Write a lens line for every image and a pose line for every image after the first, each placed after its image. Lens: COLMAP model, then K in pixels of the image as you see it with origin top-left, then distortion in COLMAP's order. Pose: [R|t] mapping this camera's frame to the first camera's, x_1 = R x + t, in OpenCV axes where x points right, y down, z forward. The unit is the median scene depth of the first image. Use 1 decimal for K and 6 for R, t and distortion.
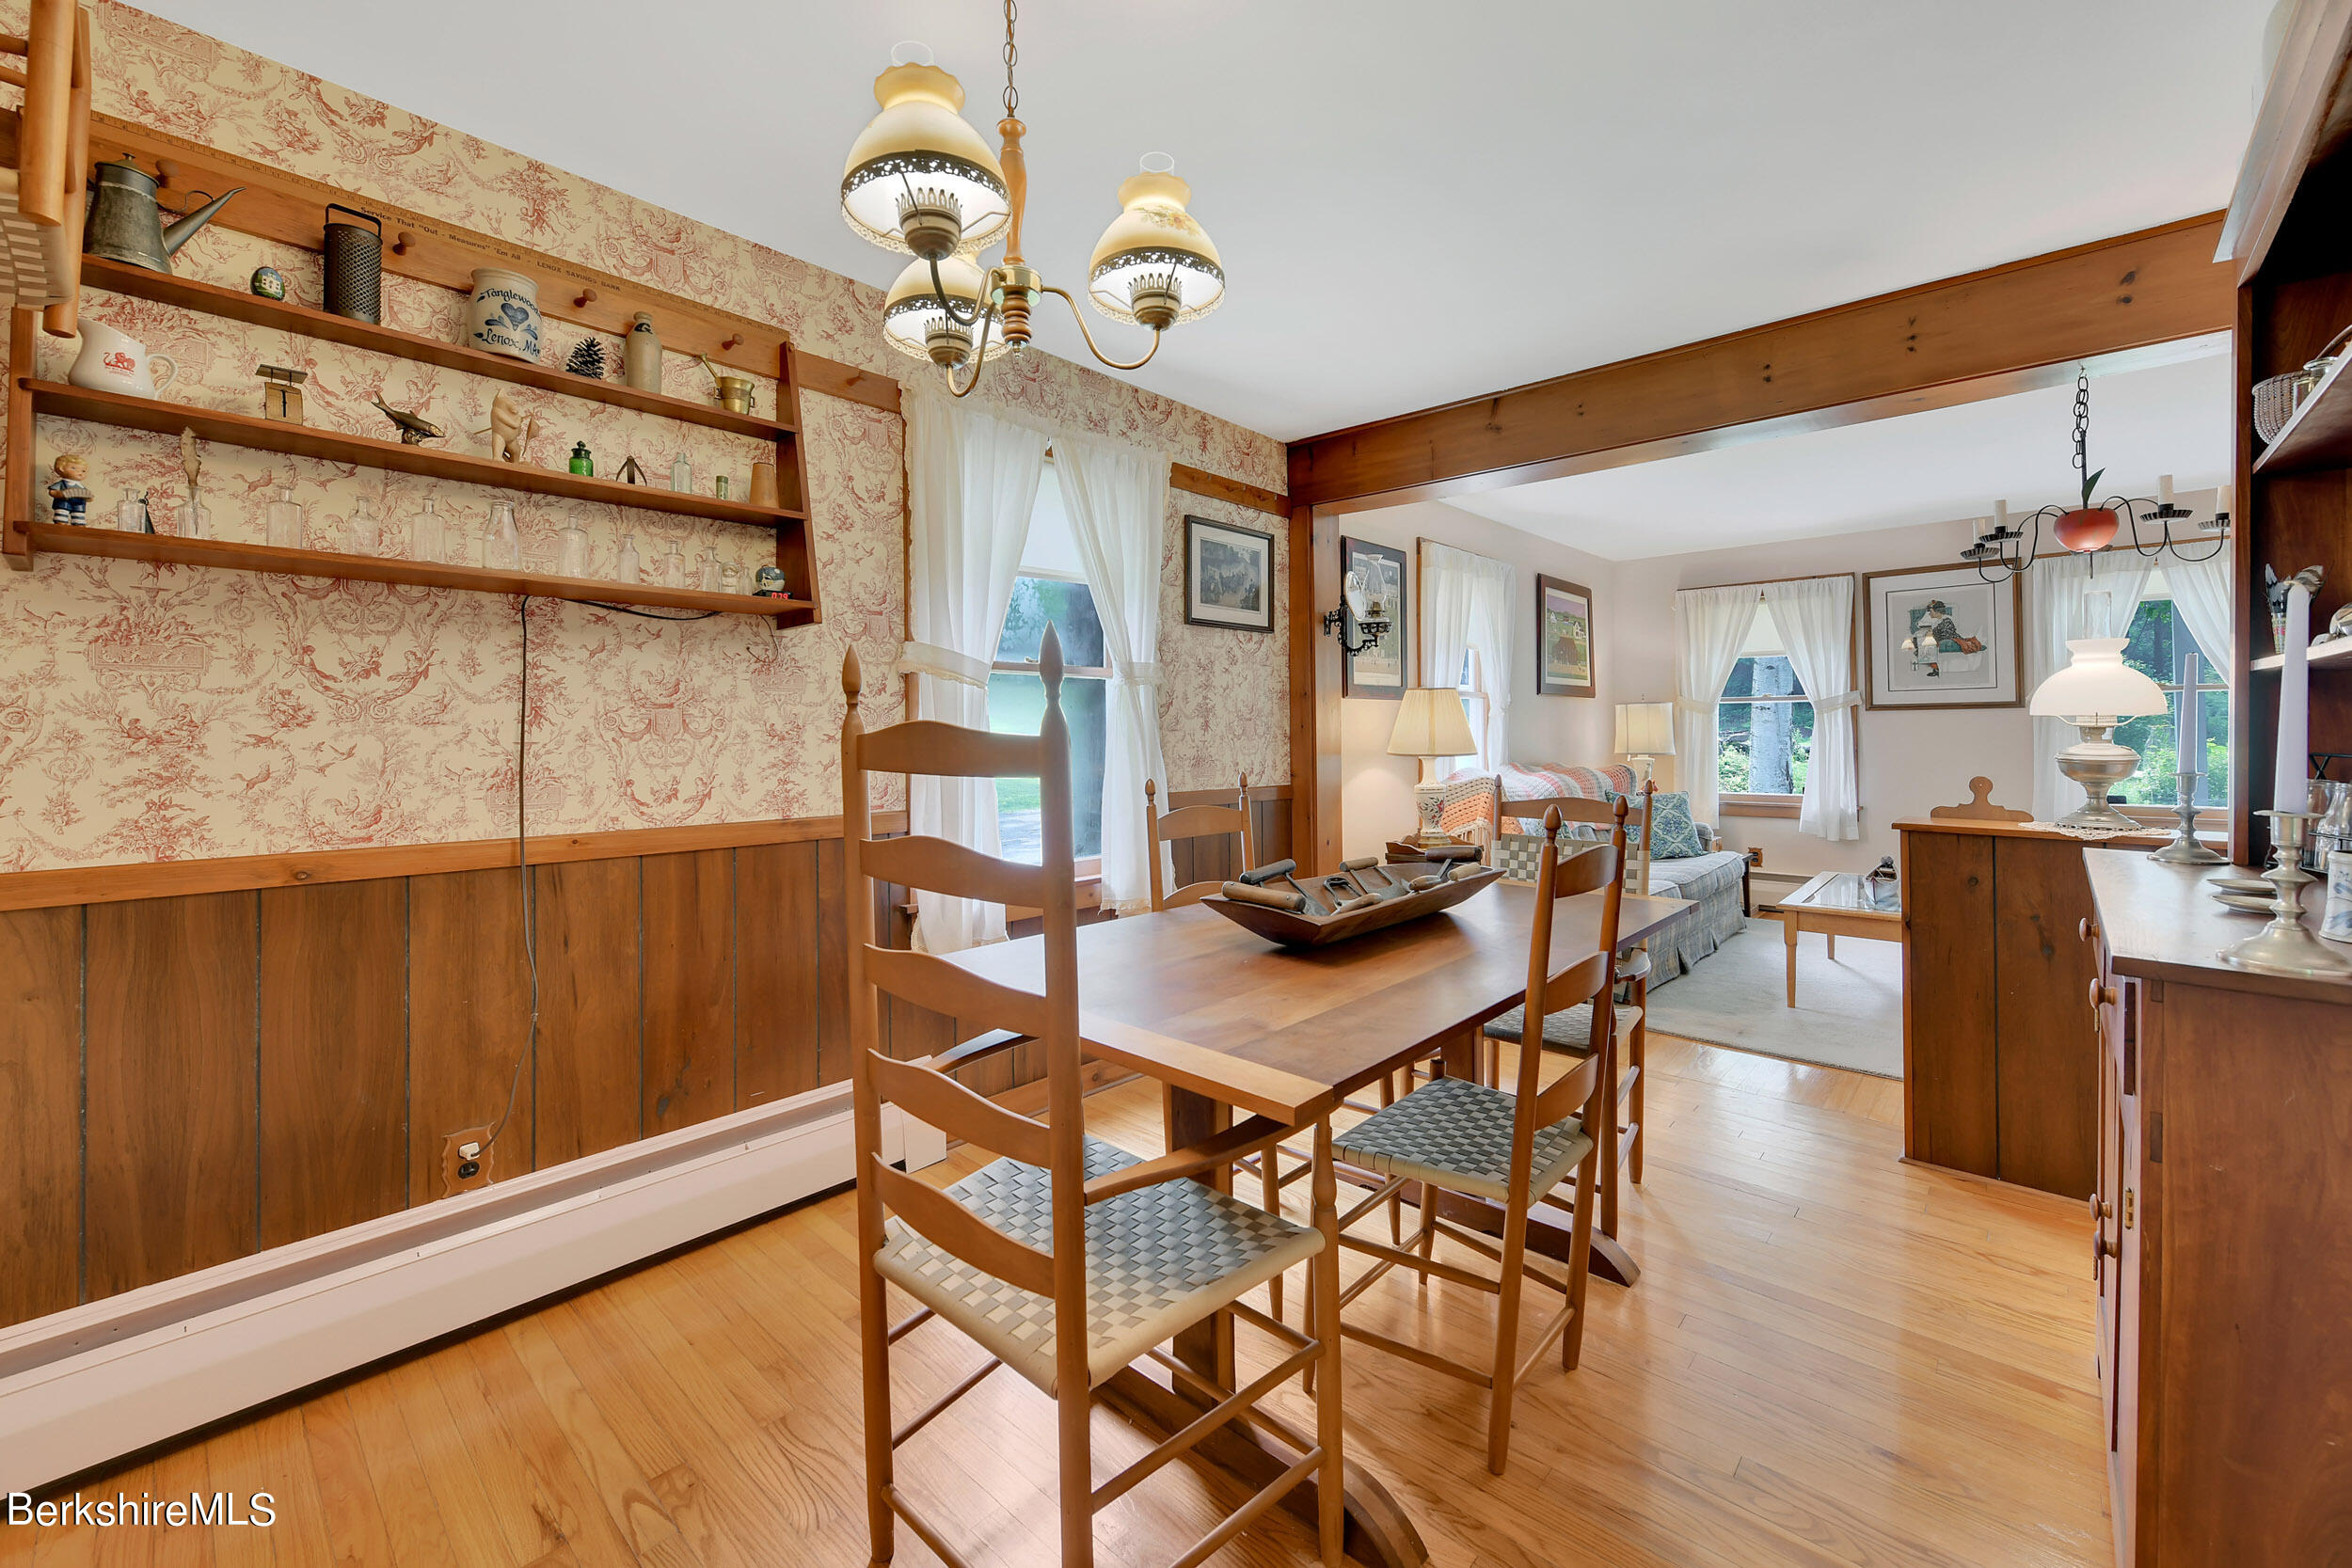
lens RADIAL K [[945.7, 0, 1177.6], [0, 945.7, 720.1], [0, 0, 1]] dist [0.002512, -0.002965]
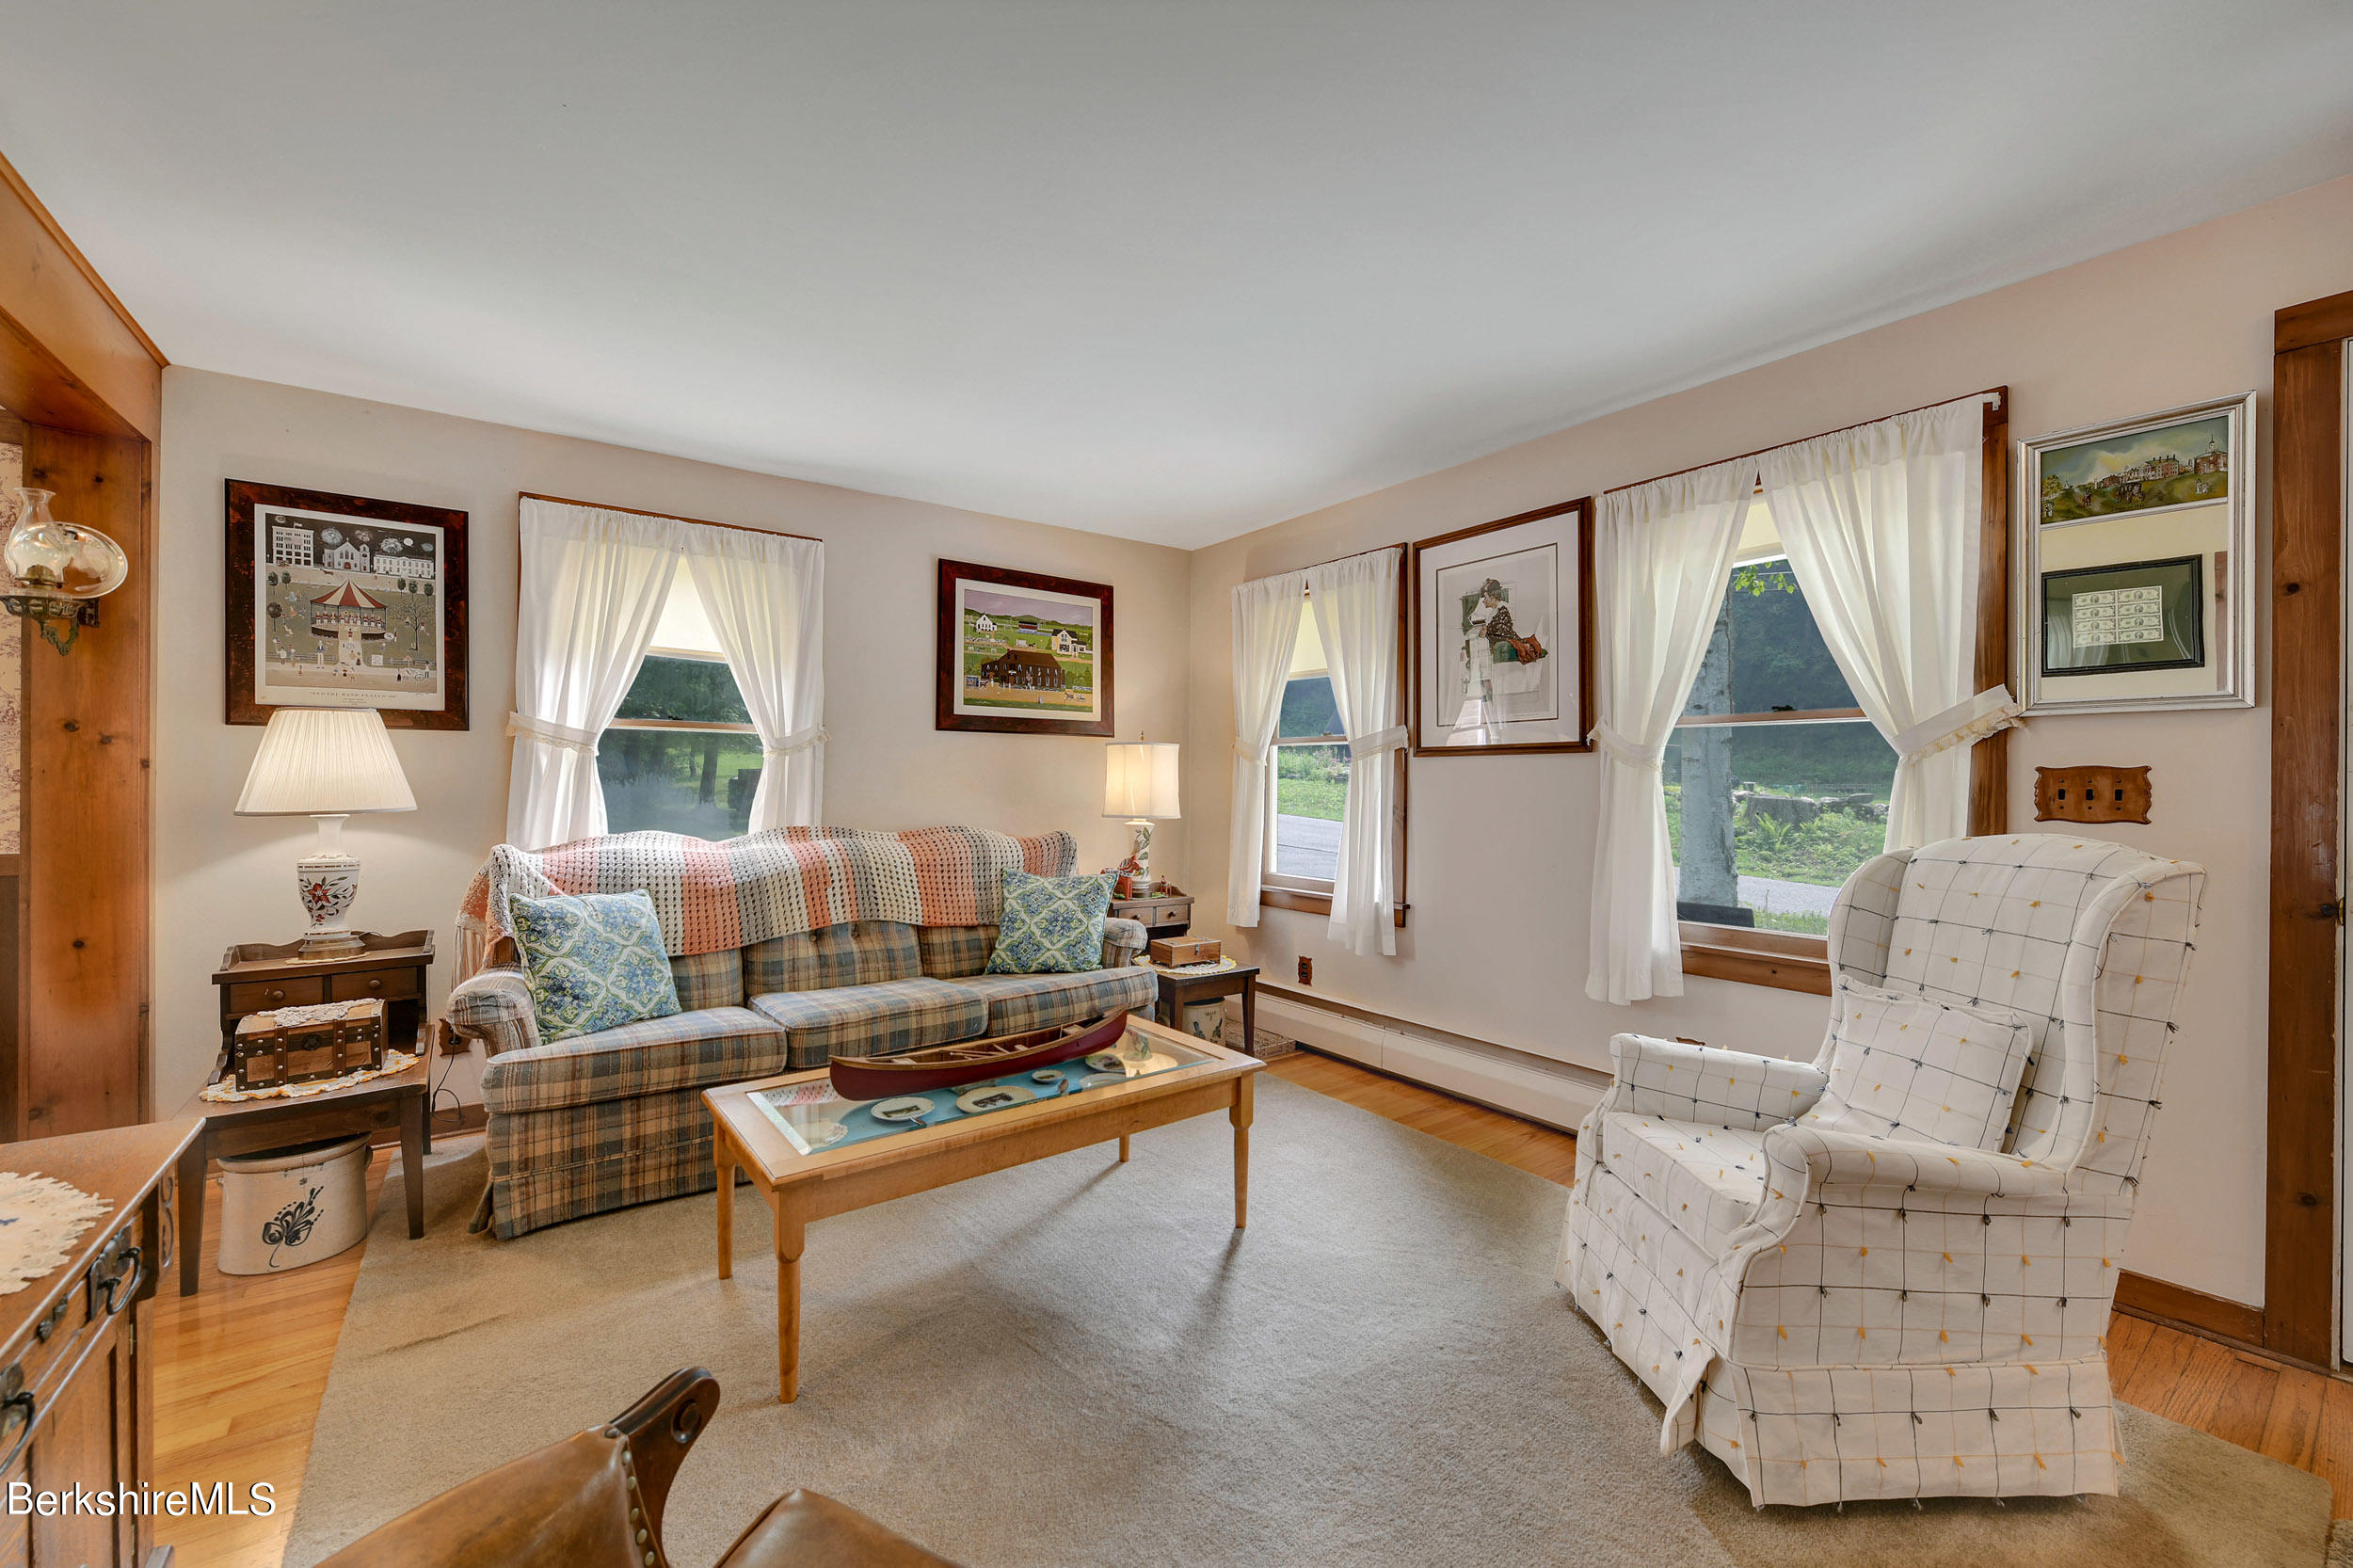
lens RADIAL K [[946.2, 0, 1169.8], [0, 946.2, 798.6], [0, 0, 1]] dist [0.002512, -0.002965]
pose [[0.982306, 0.015566, -0.186634, 0.711721], [-0.010396, 0.999536, 0.028645, 0.001518], [0.186993, -0.026198, 0.982012, 0.348297]]
